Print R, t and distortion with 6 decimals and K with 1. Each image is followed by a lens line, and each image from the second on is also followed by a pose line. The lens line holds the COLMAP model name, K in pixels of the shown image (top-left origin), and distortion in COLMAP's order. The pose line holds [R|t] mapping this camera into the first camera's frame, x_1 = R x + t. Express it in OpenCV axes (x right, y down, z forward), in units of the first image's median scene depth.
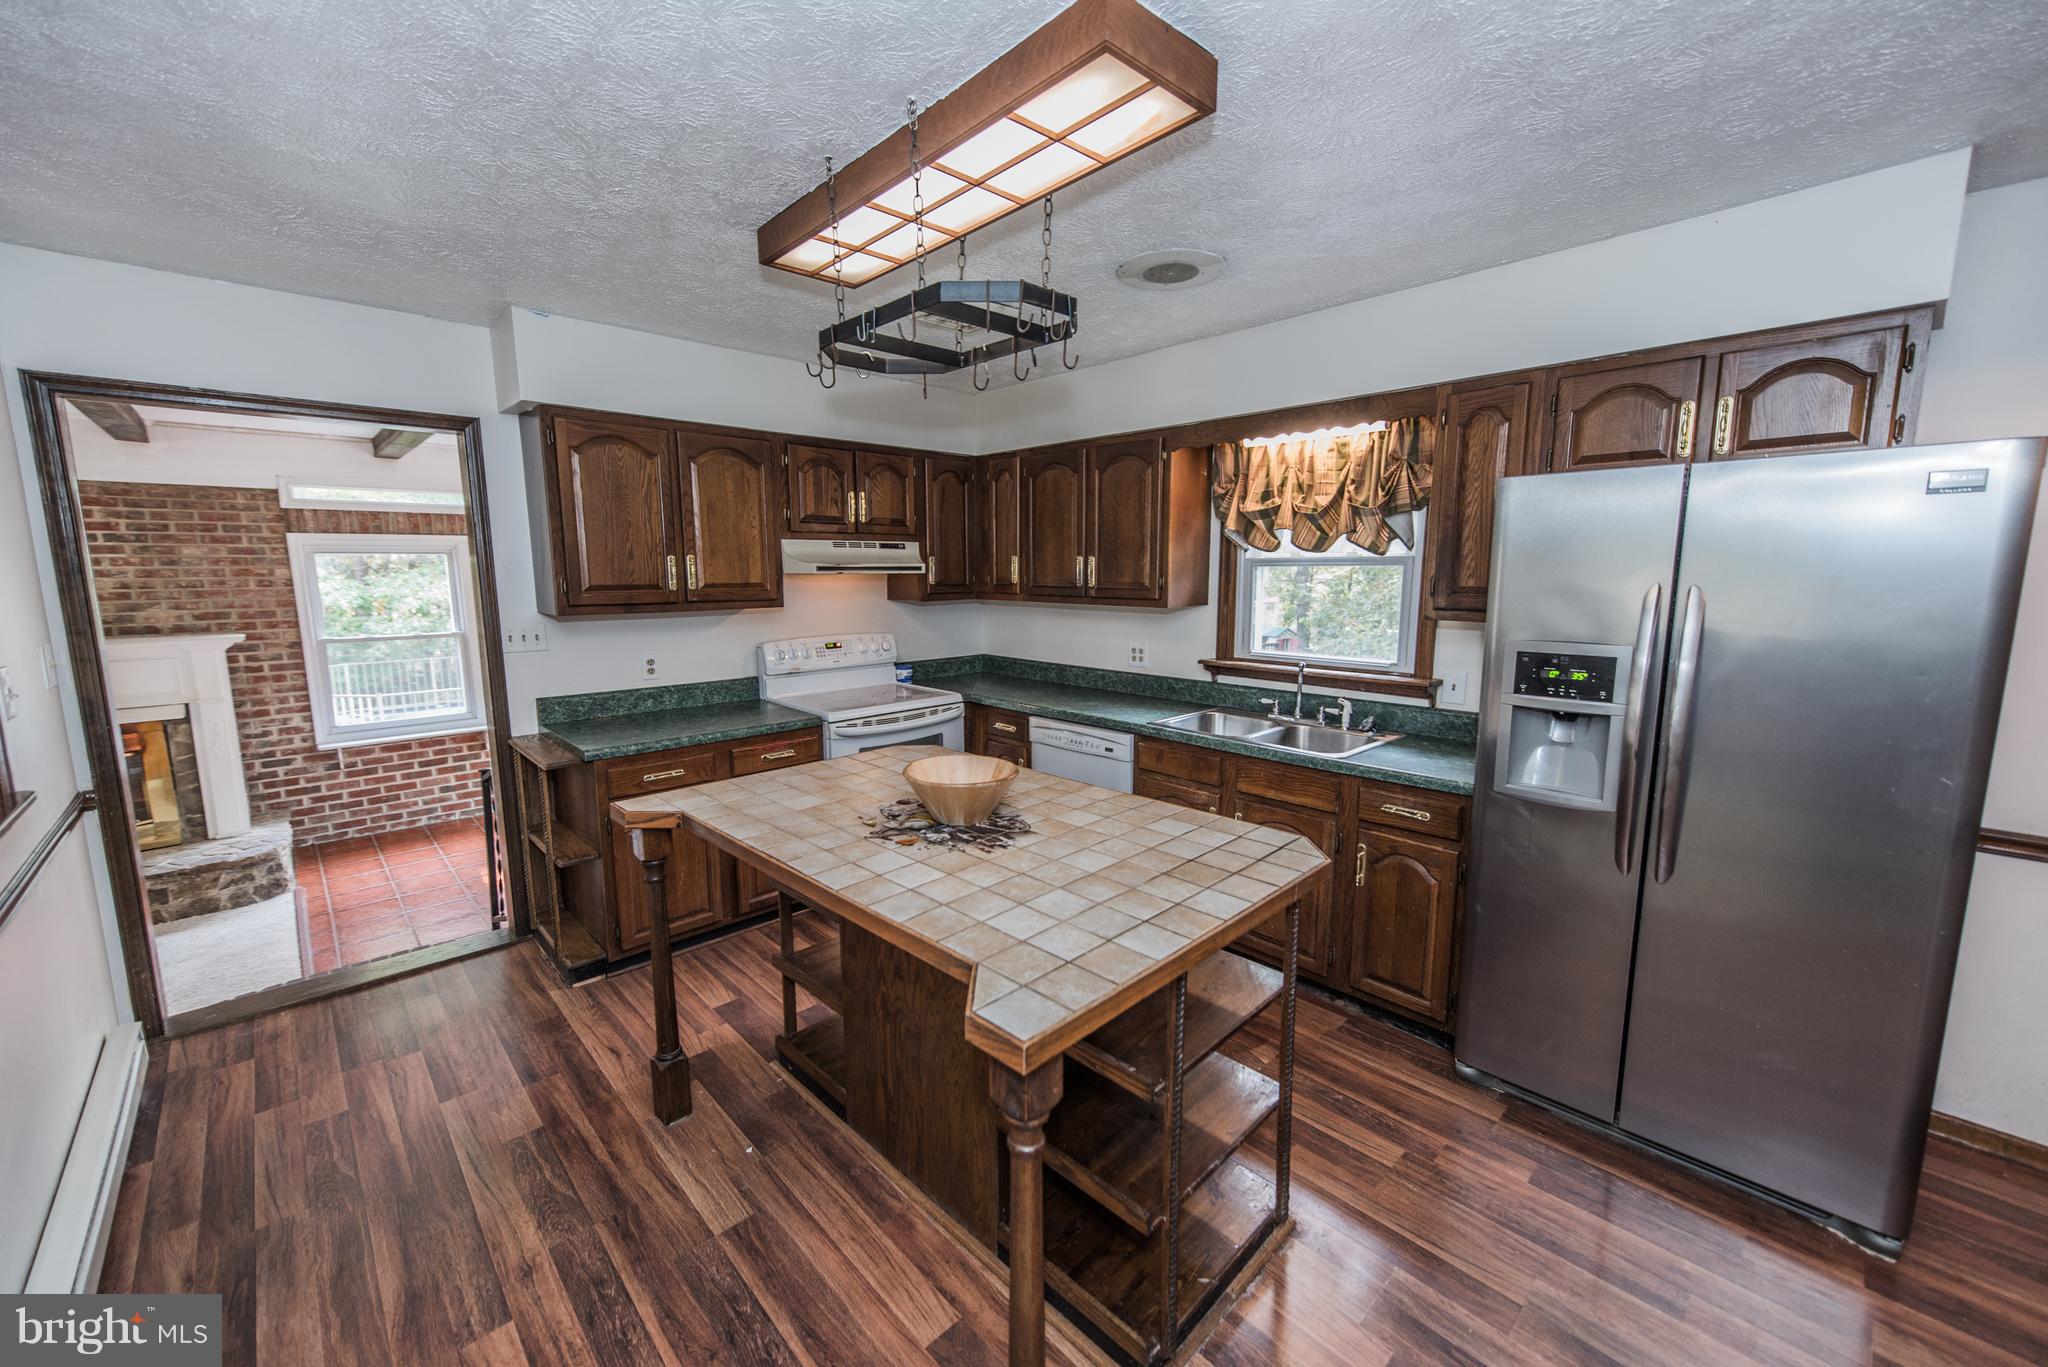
lens RADIAL K [[798.6, 0, 1019.8], [0, 798.6, 684.7], [0, 0, 1]] dist [0.017646, -0.004577]
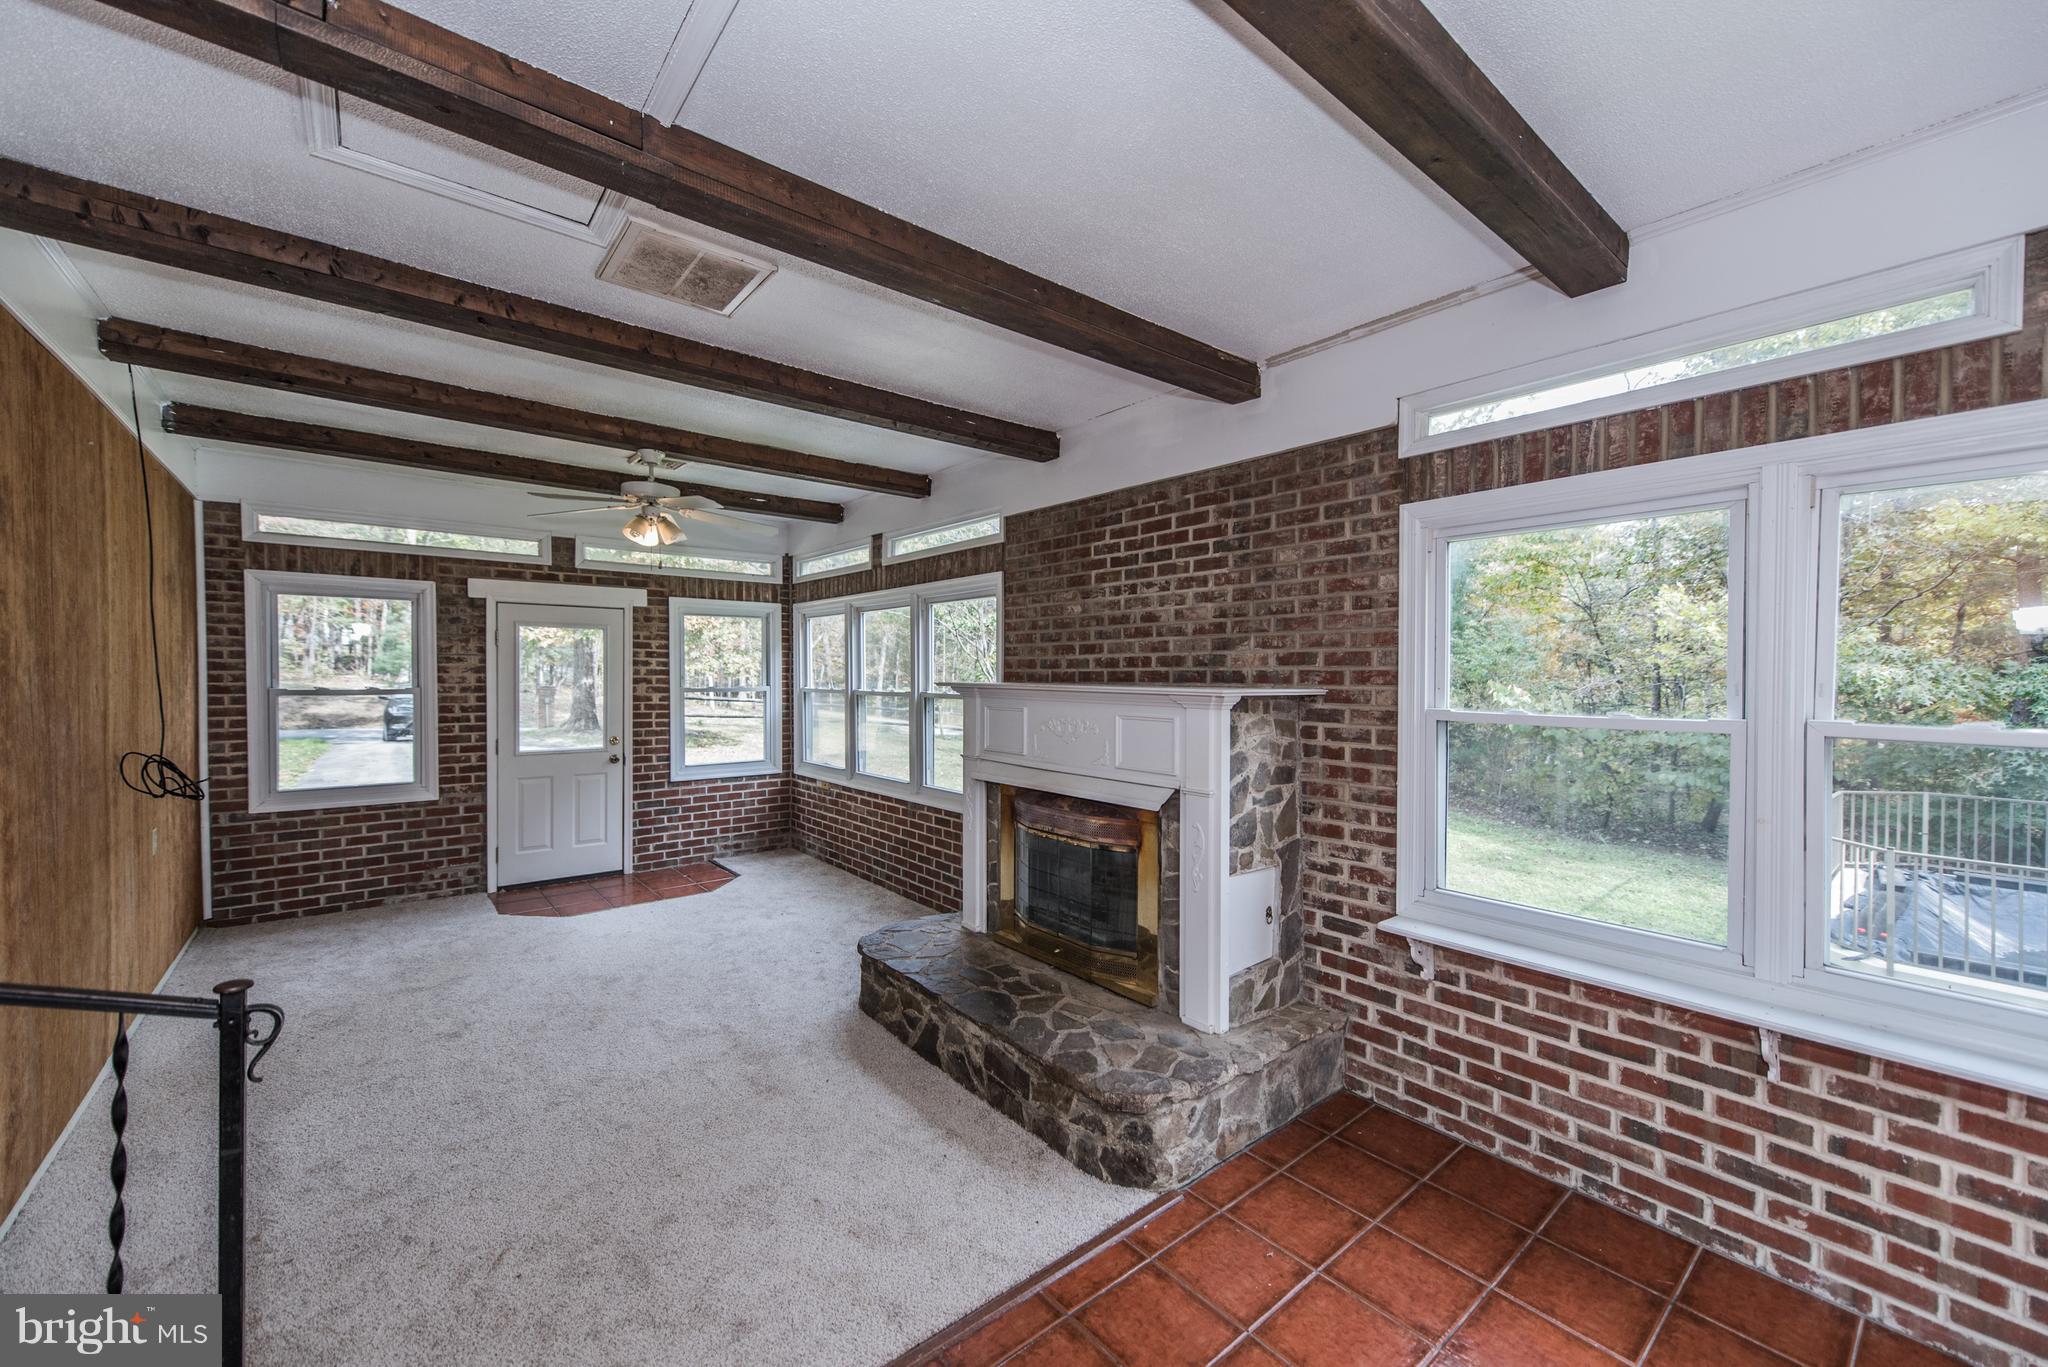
lens RADIAL K [[798.6, 0, 1019.8], [0, 798.6, 684.7], [0, 0, 1]] dist [0.017646, -0.004577]
pose [[-0.068254, 0.020304, -0.997461, -0.365269], [-0.148949, 0.988380, 0.030311, -0.050817], [0.986486, 0.150640, -0.064437, 0.805257]]
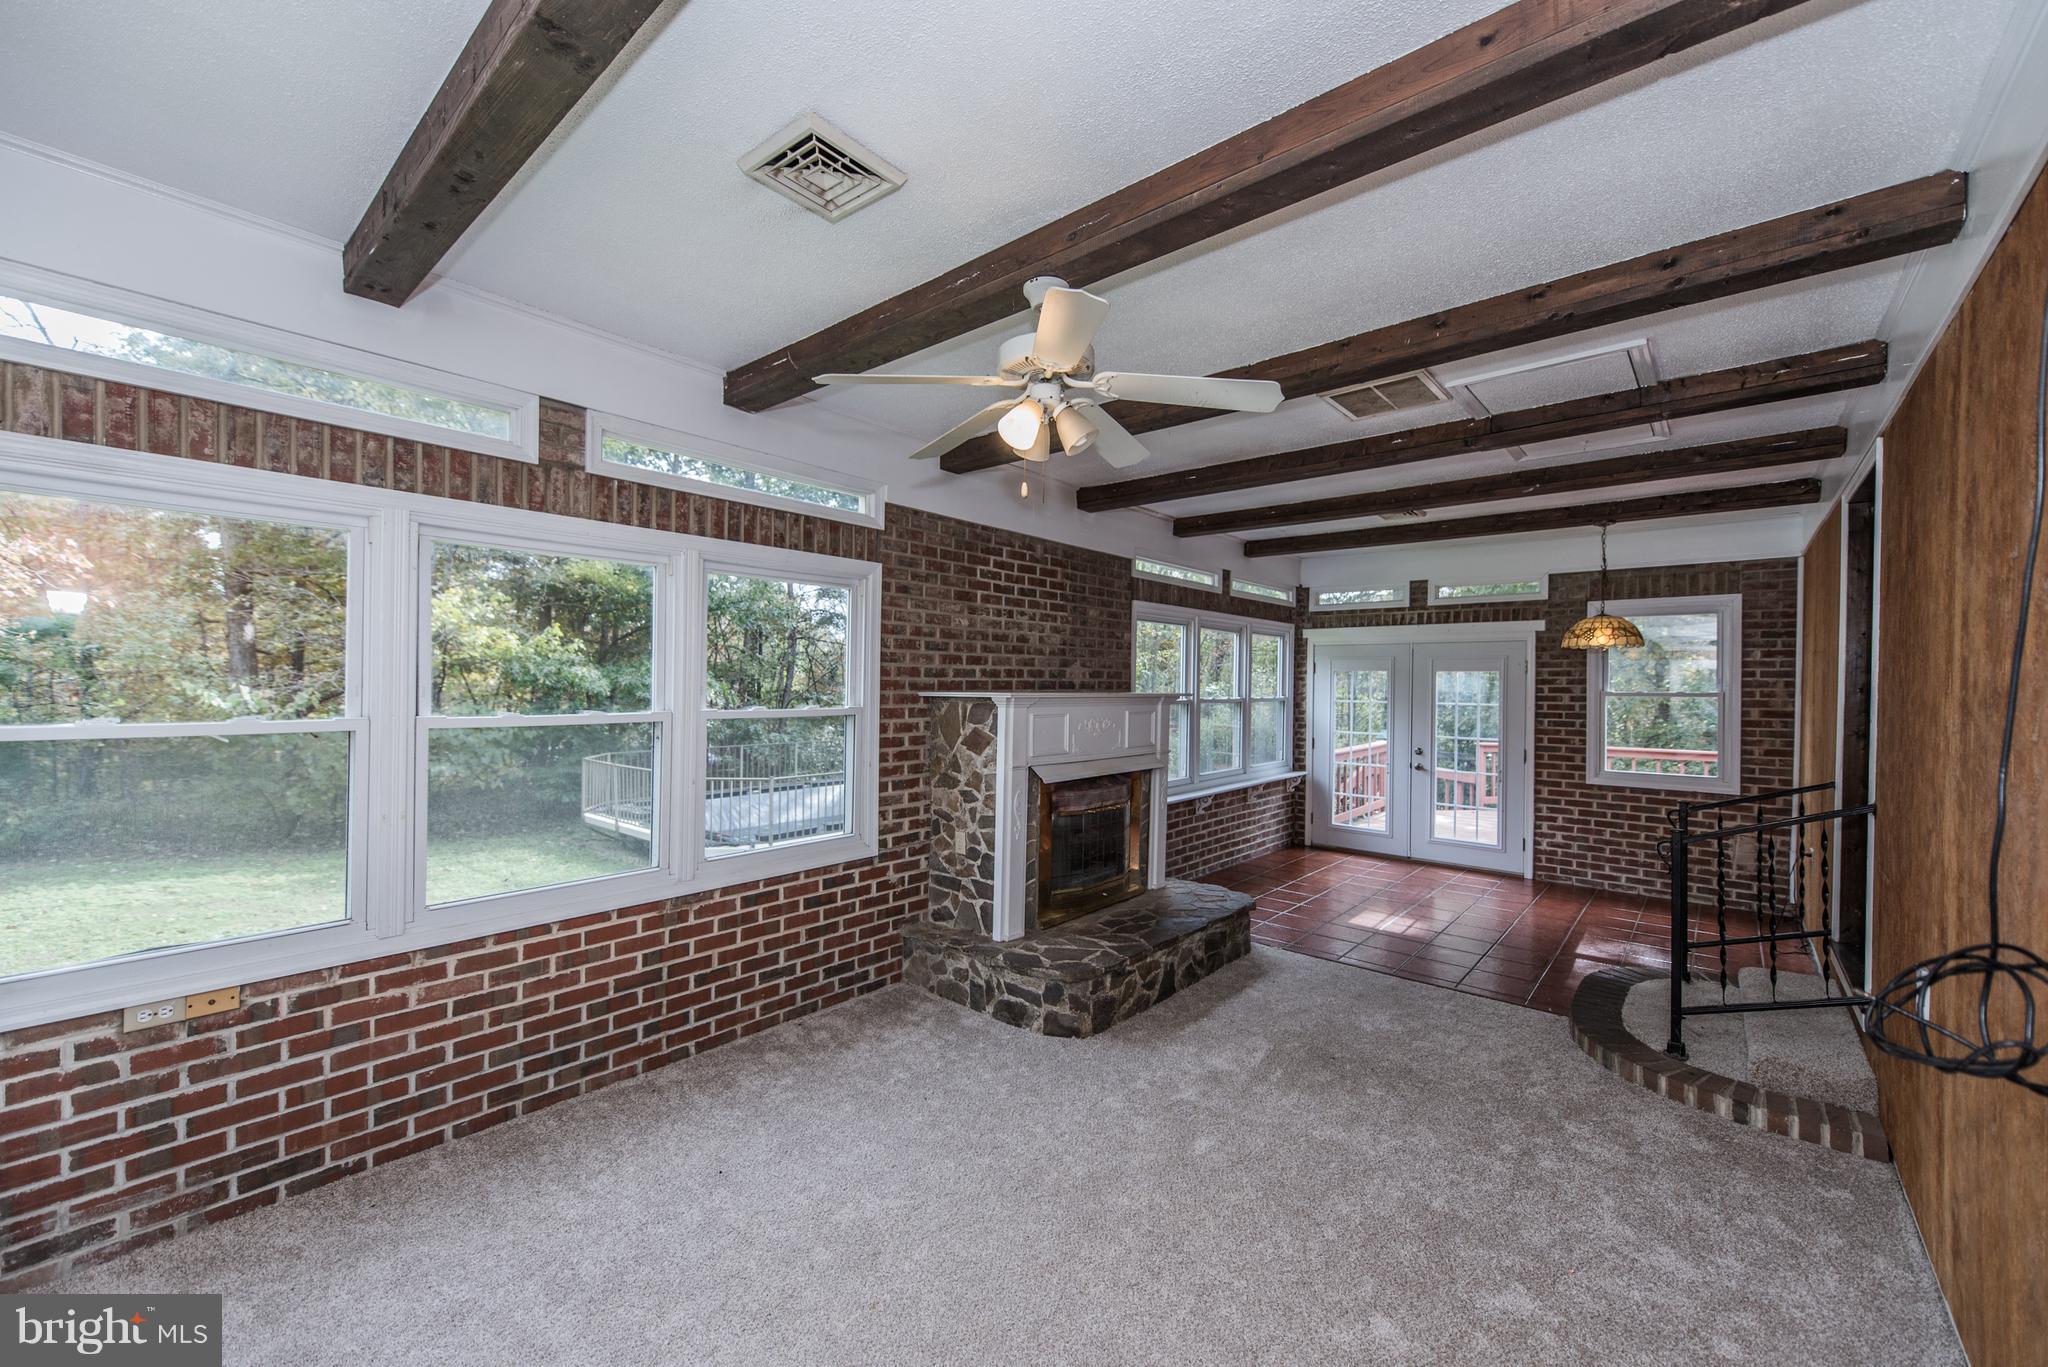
lens RADIAL K [[798.6, 0, 1019.8], [0, 798.6, 684.7], [0, 0, 1]] dist [0.017646, -0.004577]
pose [[0.994794, 0.017289, 0.100430, -1.156887], [-0.002914, 0.989926, -0.141556, 0.071860], [-0.101865, 0.140527, 0.984823, -0.004428]]
